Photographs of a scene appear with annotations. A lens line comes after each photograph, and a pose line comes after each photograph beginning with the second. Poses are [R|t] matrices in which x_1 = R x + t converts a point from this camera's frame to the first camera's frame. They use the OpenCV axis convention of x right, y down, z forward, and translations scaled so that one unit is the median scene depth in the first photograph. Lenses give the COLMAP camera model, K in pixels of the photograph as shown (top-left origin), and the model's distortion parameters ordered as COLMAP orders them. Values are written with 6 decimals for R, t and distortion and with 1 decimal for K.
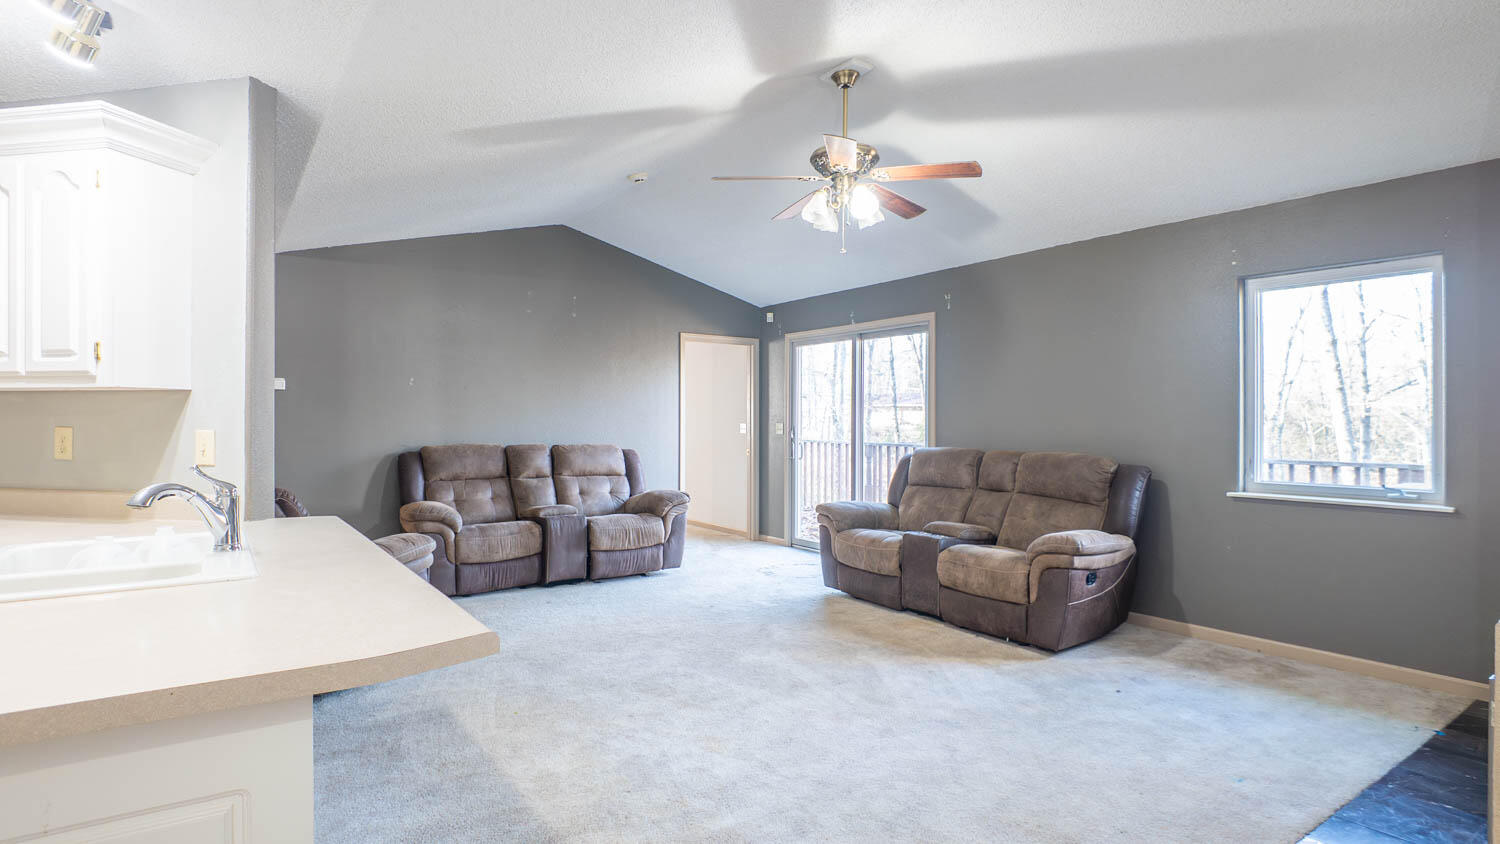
lens RADIAL K [[780.9, 0, 743.5], [0, 780.9, 419.8], [0, 0, 1]] dist [0.052430, -0.059769]
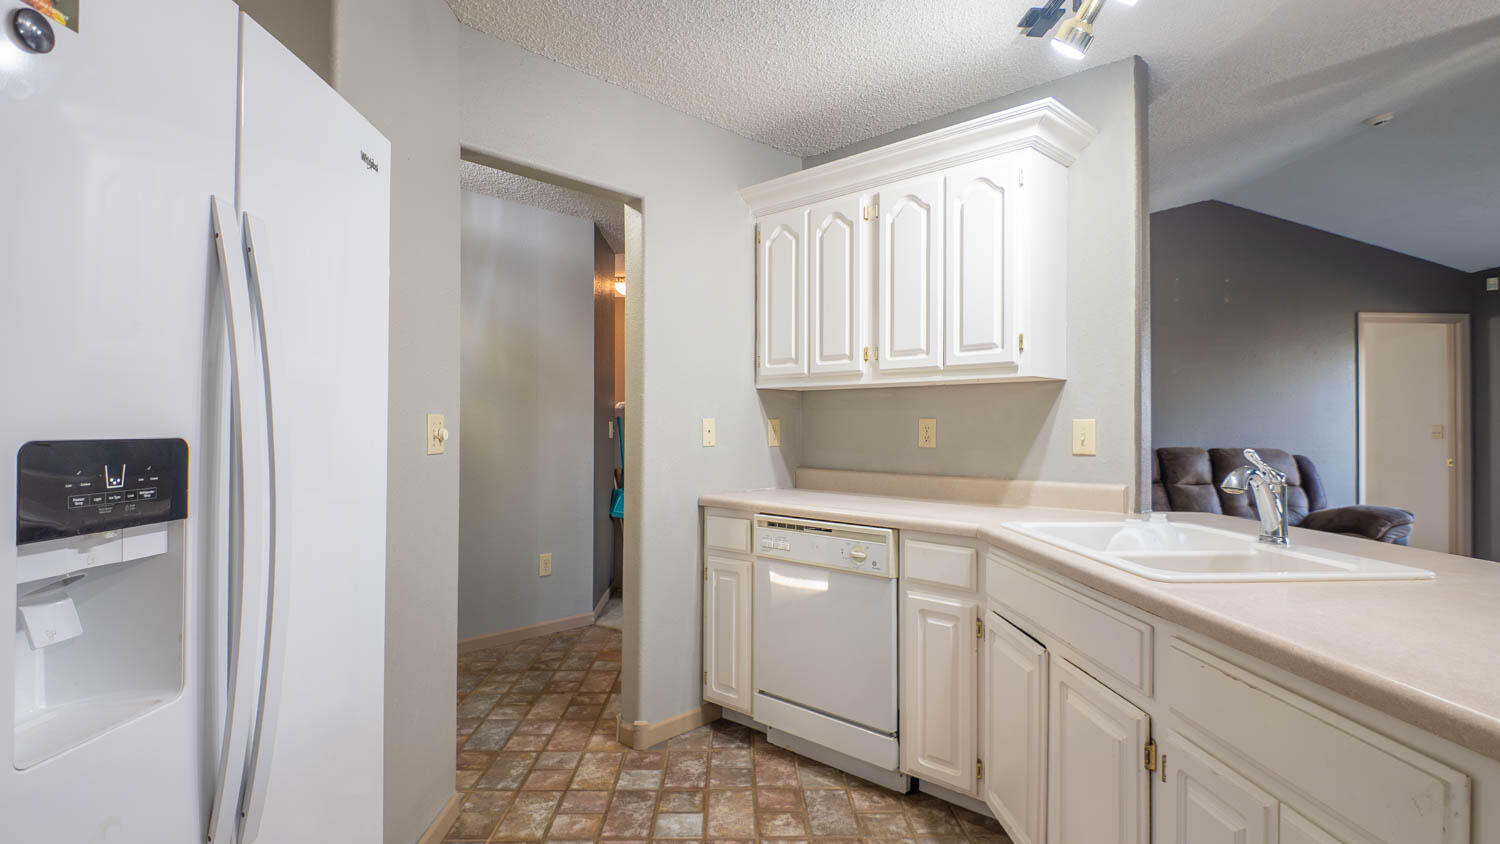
lens RADIAL K [[780.9, 0, 743.5], [0, 780.9, 419.8], [0, 0, 1]] dist [0.052430, -0.059769]
pose [[0.841867, -0.006822, -0.539643, -0.214511], [0.000592, 0.999931, -0.011717, 0.010685], [0.539685, 0.009545, 0.841813, -0.032421]]
